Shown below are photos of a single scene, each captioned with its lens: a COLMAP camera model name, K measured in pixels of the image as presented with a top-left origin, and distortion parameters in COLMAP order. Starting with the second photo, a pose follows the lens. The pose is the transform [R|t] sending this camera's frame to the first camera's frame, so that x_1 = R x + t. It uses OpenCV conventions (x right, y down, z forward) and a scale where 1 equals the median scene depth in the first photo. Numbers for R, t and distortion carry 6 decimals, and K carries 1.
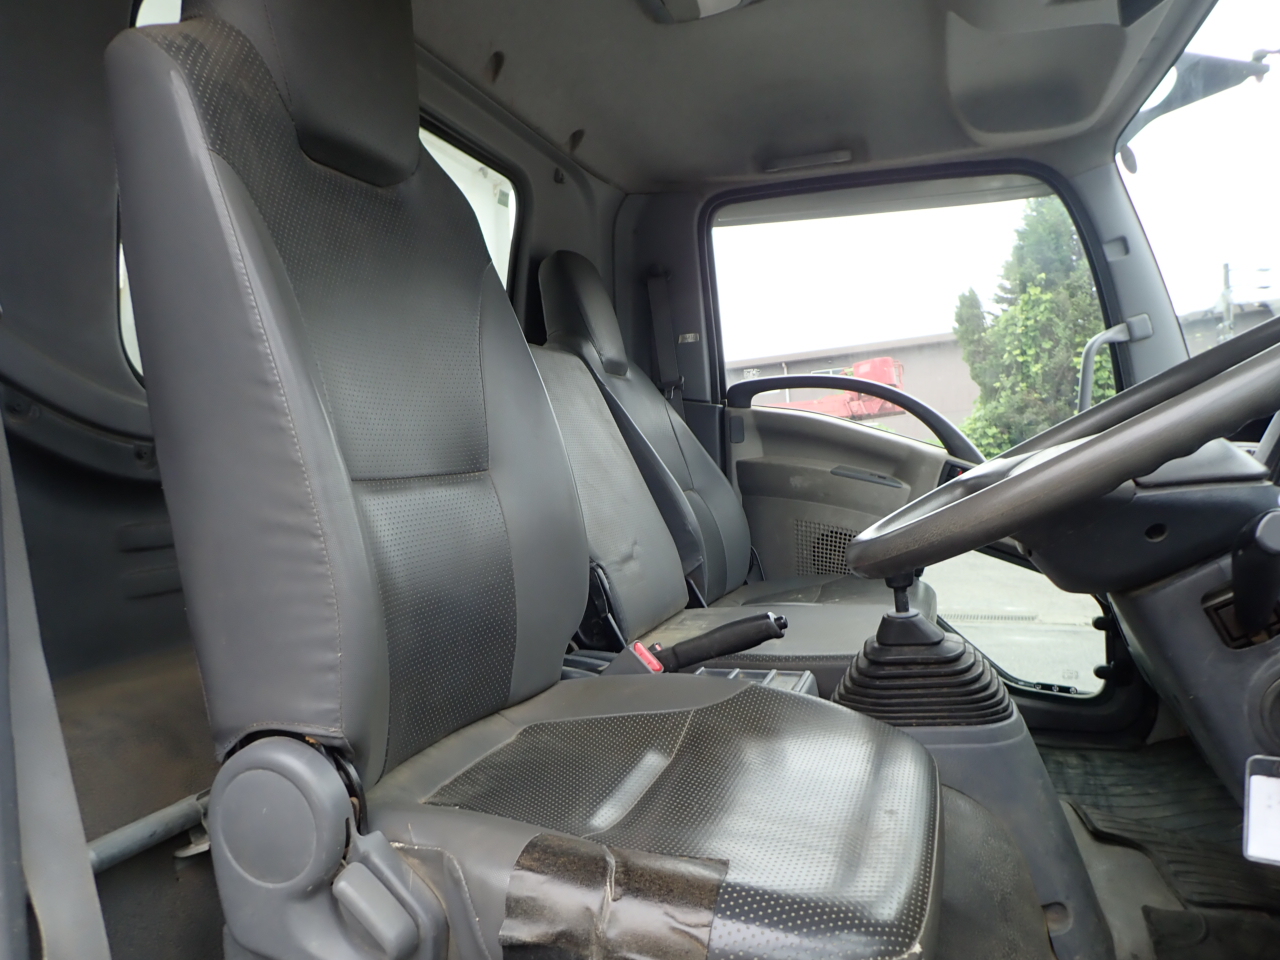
lens RADIAL K [[934.0, 0, 638.2], [0, 934.0, 477.4], [0, 0, 1]] dist [0.014342, -0.025234]
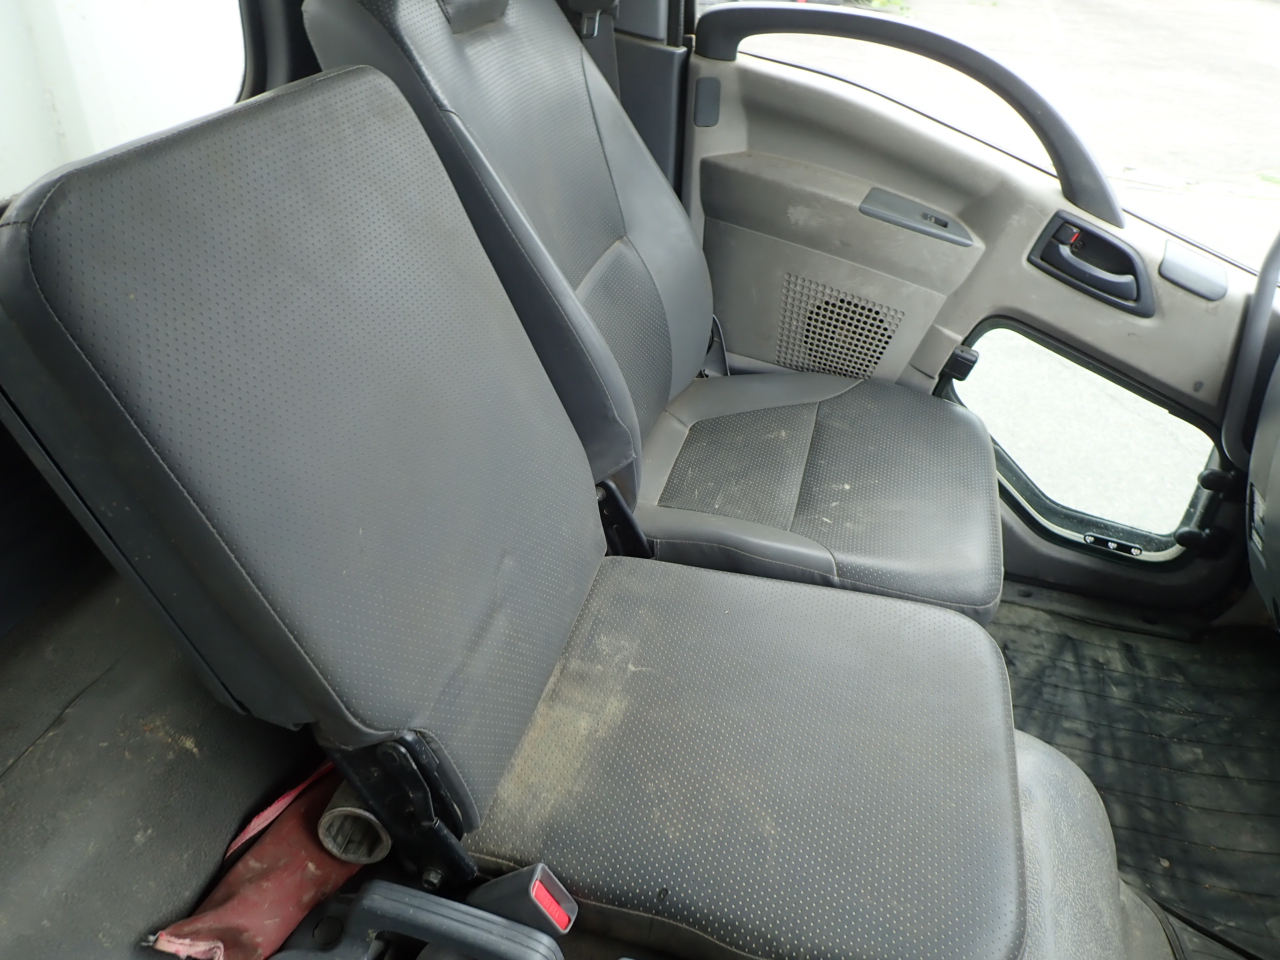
lens RADIAL K [[934.0, 0, 640.3], [0, 934.0, 482.4], [0, 0, 1]] dist [0.014342, -0.025234]
pose [[0.995439, 0.015436, 0.094146, 0.015321], [-0.063352, 0.844792, 0.531331, -0.160696], [-0.071332, -0.534872, 0.841917, 0.412362]]
